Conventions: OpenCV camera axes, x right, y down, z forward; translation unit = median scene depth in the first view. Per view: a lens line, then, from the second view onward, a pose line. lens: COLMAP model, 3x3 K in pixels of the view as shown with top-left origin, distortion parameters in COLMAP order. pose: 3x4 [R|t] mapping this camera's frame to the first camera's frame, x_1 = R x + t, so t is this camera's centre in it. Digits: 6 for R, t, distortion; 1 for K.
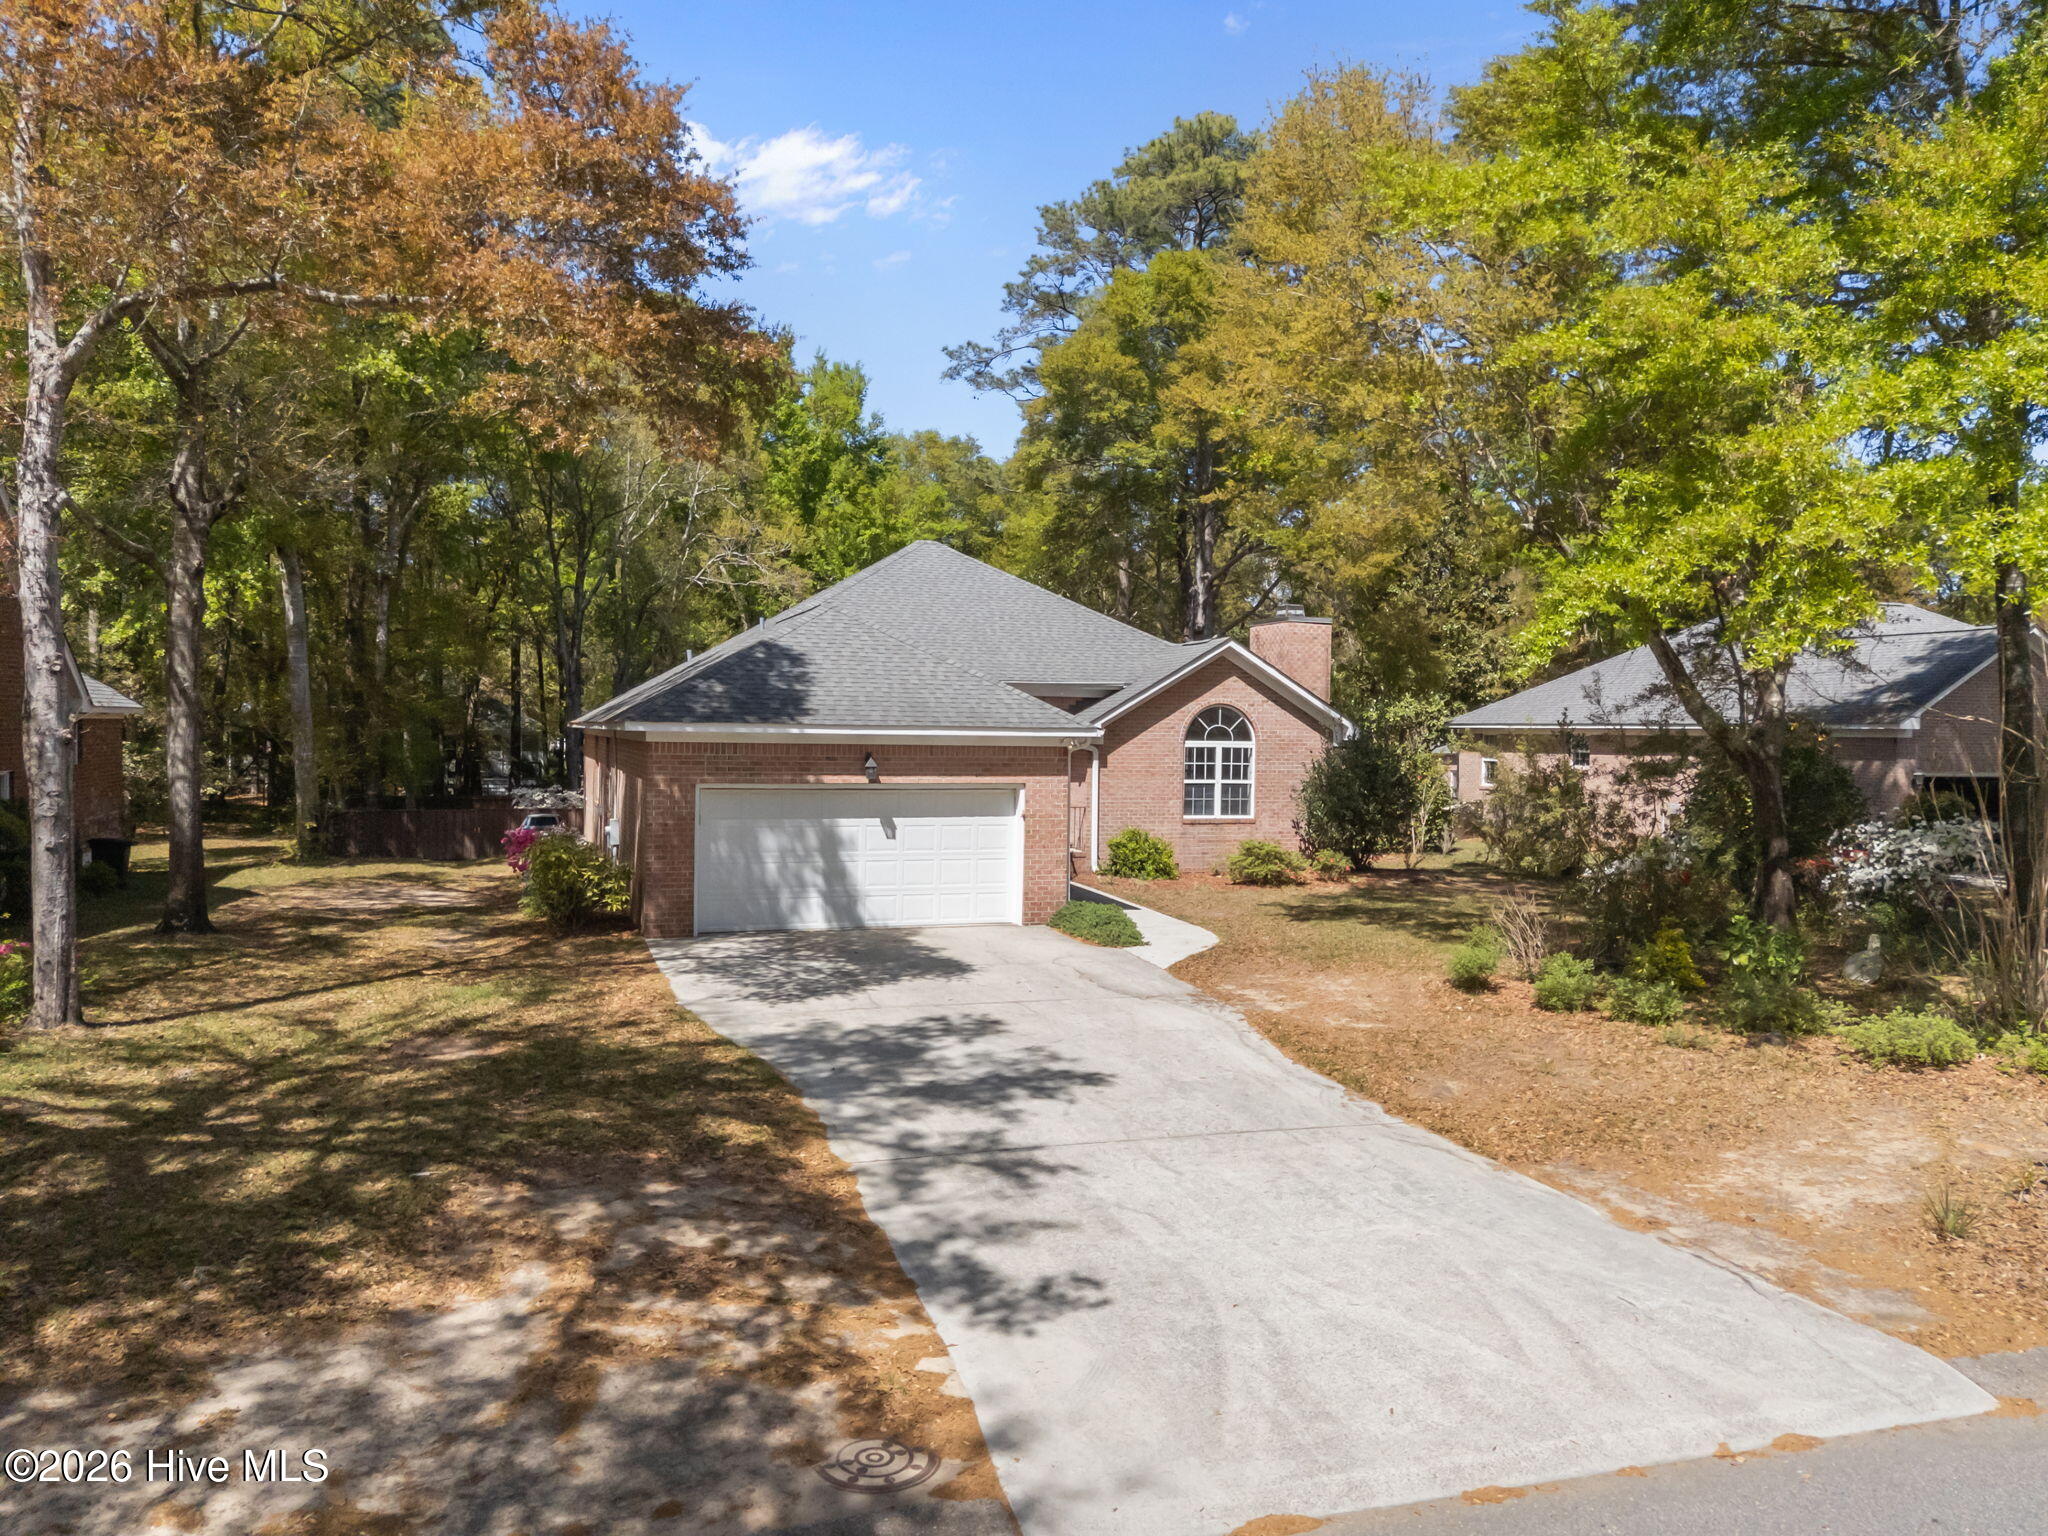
lens RADIAL K [[1525.7, 0, 1024.0], [0, 1525.7, 768.0], [0, 0, 1]] dist [0.065783, -0.052285]
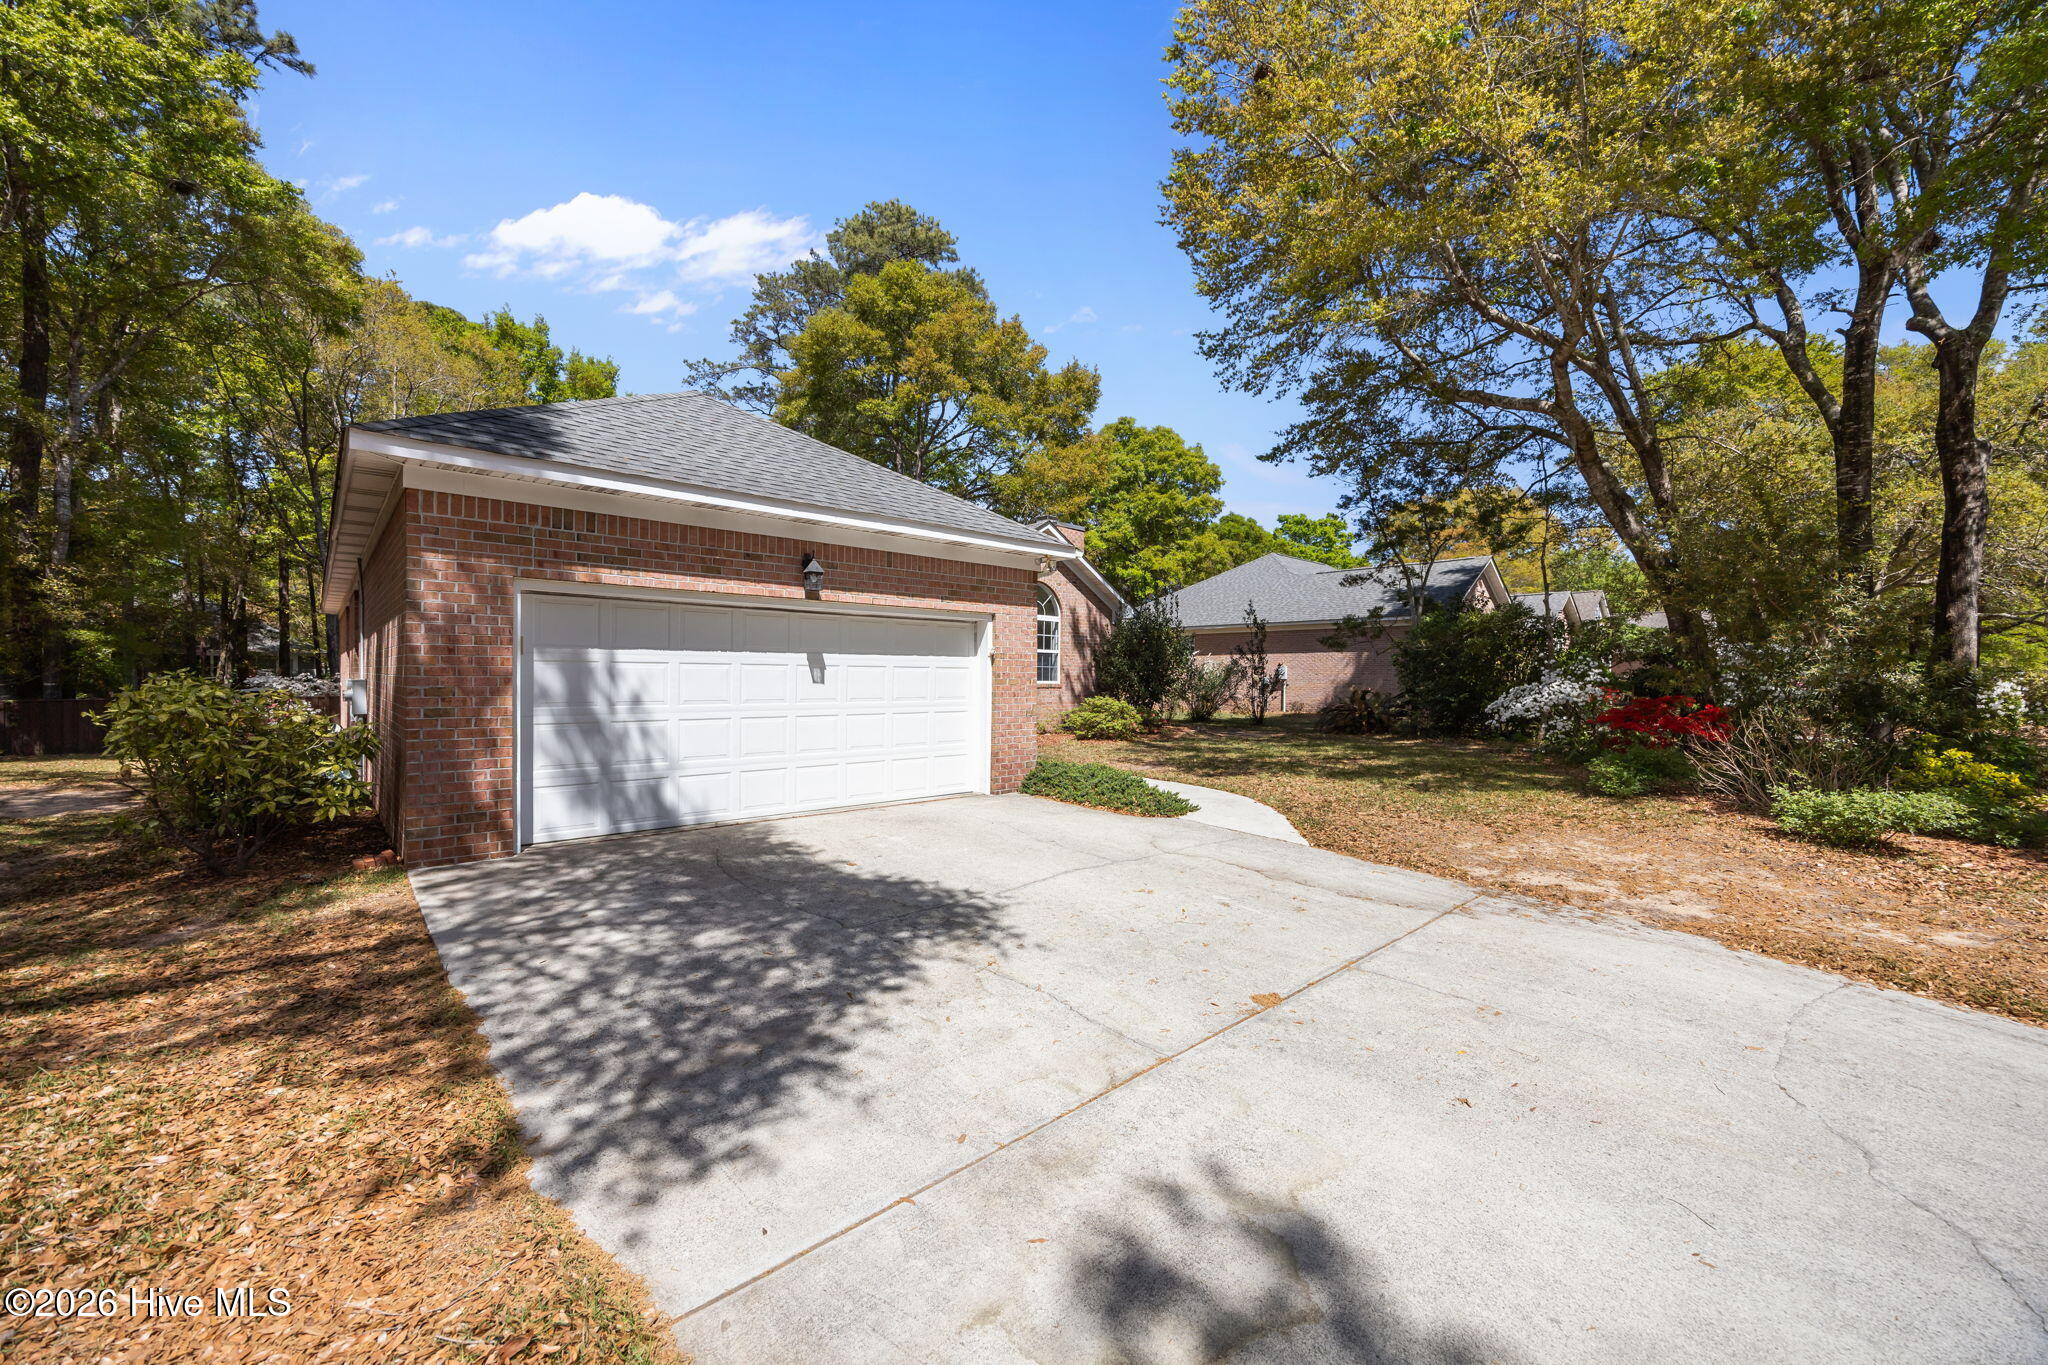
lens RADIAL K [[782.3, 0, 1019.8], [0, 782.3, 670.0], [0, 0, 1]] dist [0.000242, -0.000282]
pose [[0.914297, -0.004293, 0.405021, -0.114633], [0.016642, 0.999498, -0.026972, 0.038226], [-0.404701, 0.031401, 0.913910, 0.480690]]
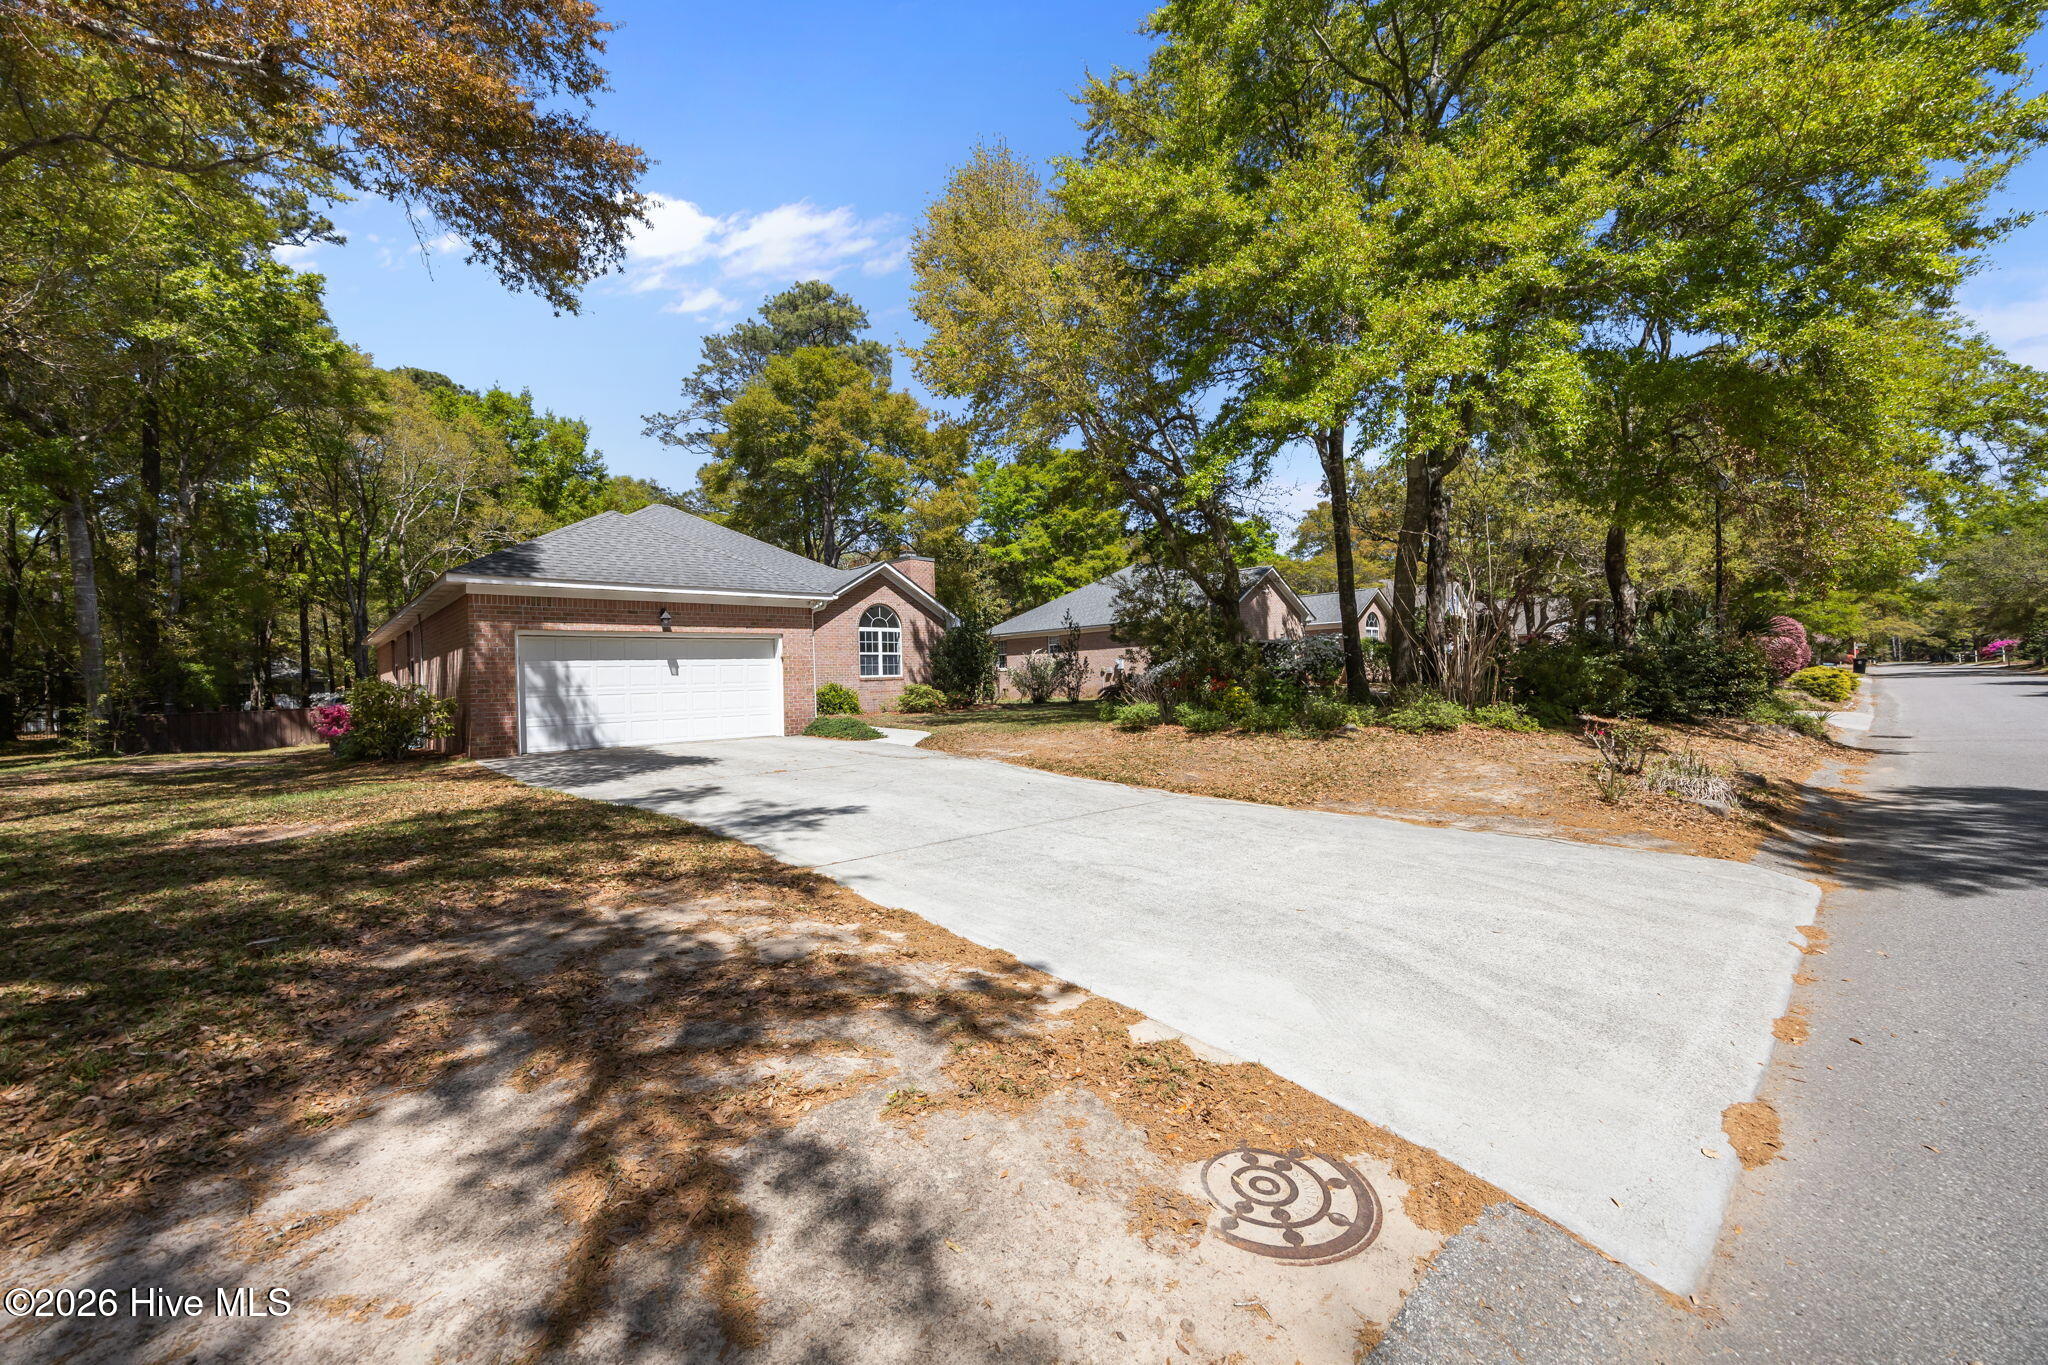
lens RADIAL K [[809.2, 0, 1024.0], [0, 809.2, 682.5], [0, 0, 1]] dist [-0.010062, 0.000085]
pose [[0.913561, -0.041448, 0.404585, -0.074947], [0.052235, 0.998512, -0.015654, 0.059091], [-0.403334, 0.035434, 0.914366, 0.183916]]
